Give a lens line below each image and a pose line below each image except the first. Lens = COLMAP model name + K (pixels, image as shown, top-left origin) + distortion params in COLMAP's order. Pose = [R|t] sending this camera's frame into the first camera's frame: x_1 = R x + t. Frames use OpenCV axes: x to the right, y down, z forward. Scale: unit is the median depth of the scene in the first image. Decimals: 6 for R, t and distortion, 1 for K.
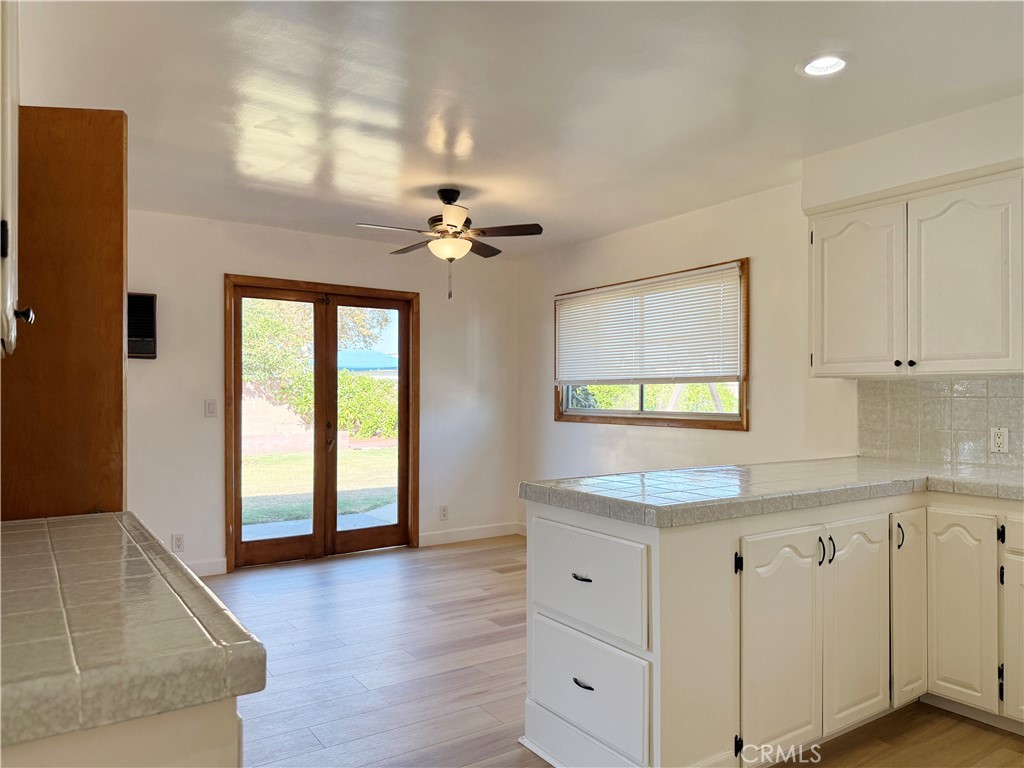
lens RADIAL K [[721.0, 0, 515.9], [0, 721.0, 387.1], [0, 0, 1]] dist [0.098649, -0.130990]
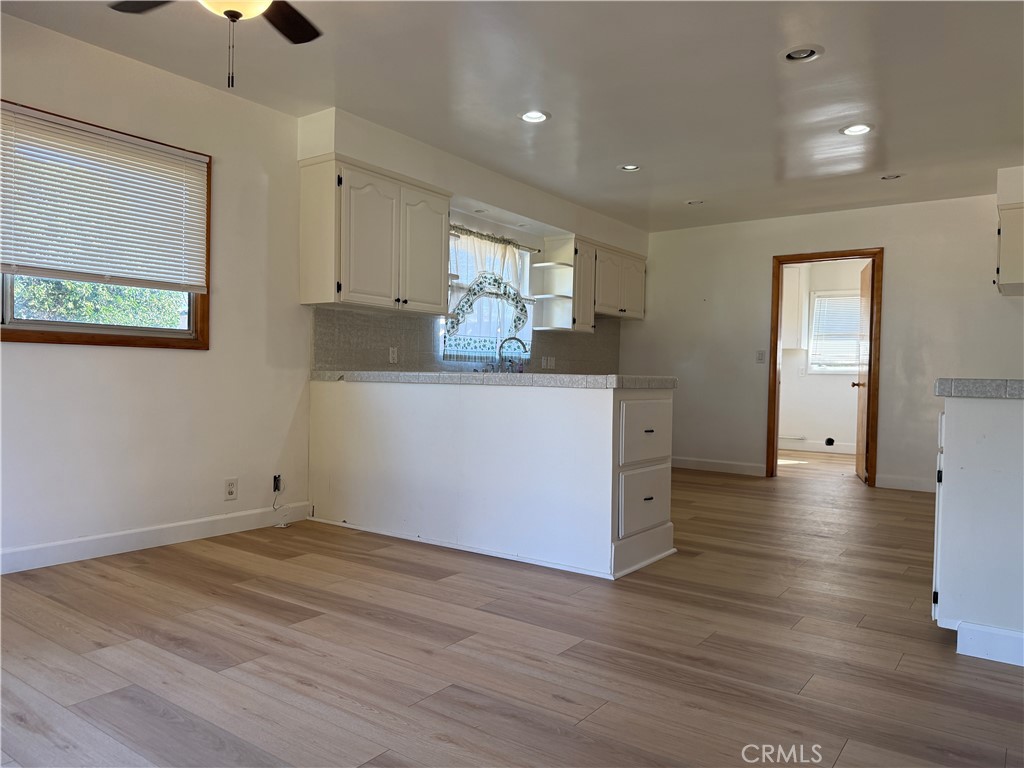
lens RADIAL K [[721.0, 0, 515.9], [0, 721.0, 387.1], [0, 0, 1]] dist [0.098649, -0.130990]
pose [[-0.346666, -0.021352, 0.937746, -0.629052], [-0.028791, 0.999512, 0.012115, 0.080482], [-0.937547, -0.022799, -0.347112, 0.911510]]
